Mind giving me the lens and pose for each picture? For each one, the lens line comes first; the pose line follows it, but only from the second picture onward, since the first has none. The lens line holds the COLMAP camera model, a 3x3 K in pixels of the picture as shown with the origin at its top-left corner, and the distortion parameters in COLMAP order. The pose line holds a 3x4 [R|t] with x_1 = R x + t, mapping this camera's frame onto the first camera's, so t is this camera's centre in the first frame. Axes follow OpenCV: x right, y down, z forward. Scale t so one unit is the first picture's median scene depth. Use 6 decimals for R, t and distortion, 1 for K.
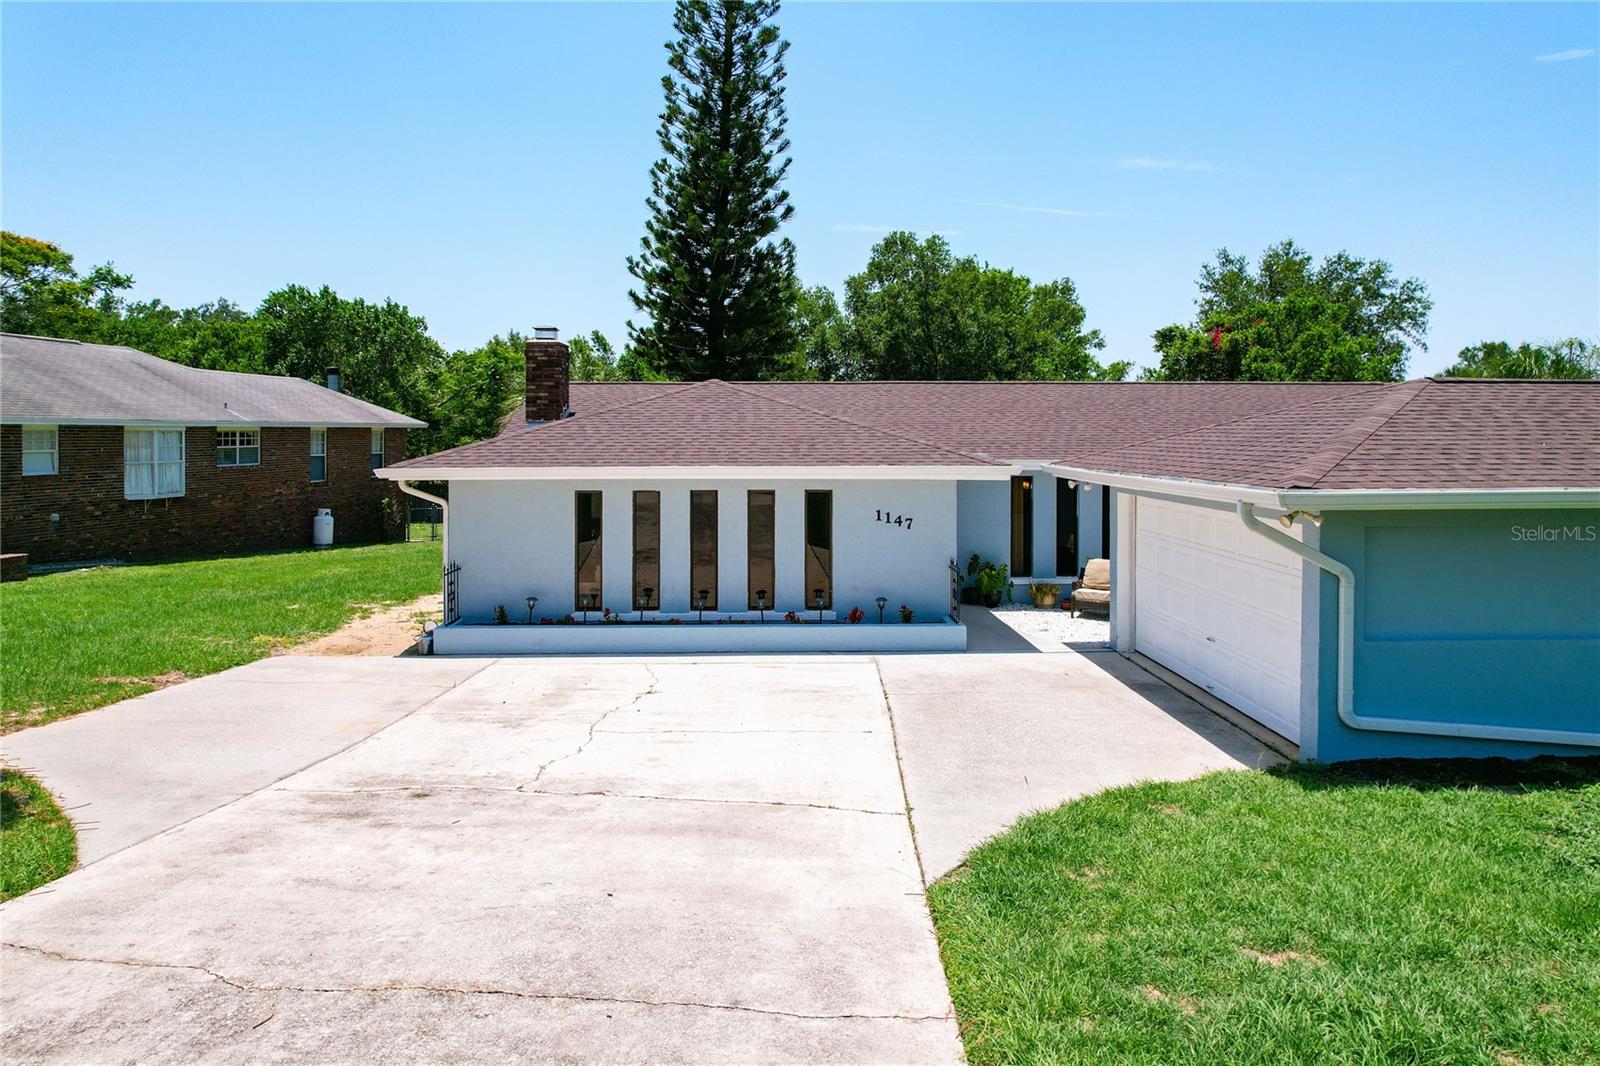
lens RADIAL K [[1053.8, 0, 790.9], [0, 1053.8, 440.0], [0, 0, 1]] dist [-0.040450, 0.020880]
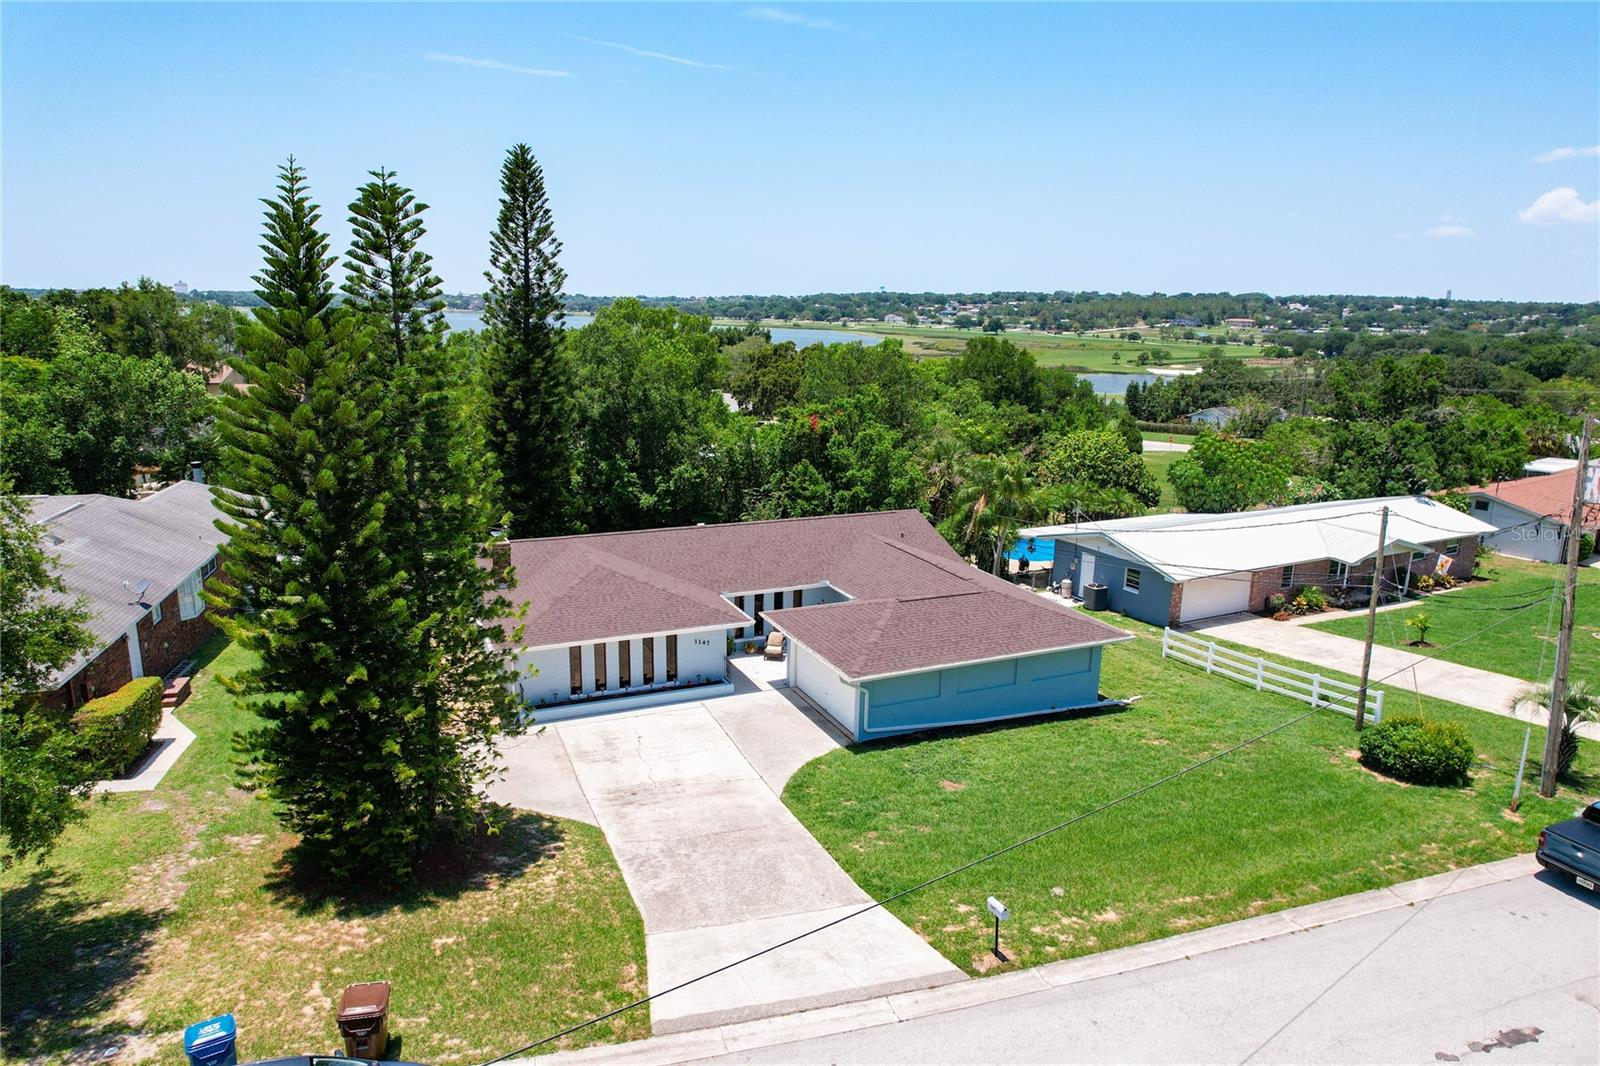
lens RADIAL K [[1036.0, 0, 805.4], [0, 1036.0, 524.0], [0, 0, 1]] dist [-0.072859, 0.068144]
pose [[0.921399, -0.064635, 0.383205, -0.459755], [-0.017721, 0.978058, 0.207578, -0.548862], [-0.388214, -0.198053, 0.900036, -0.932799]]
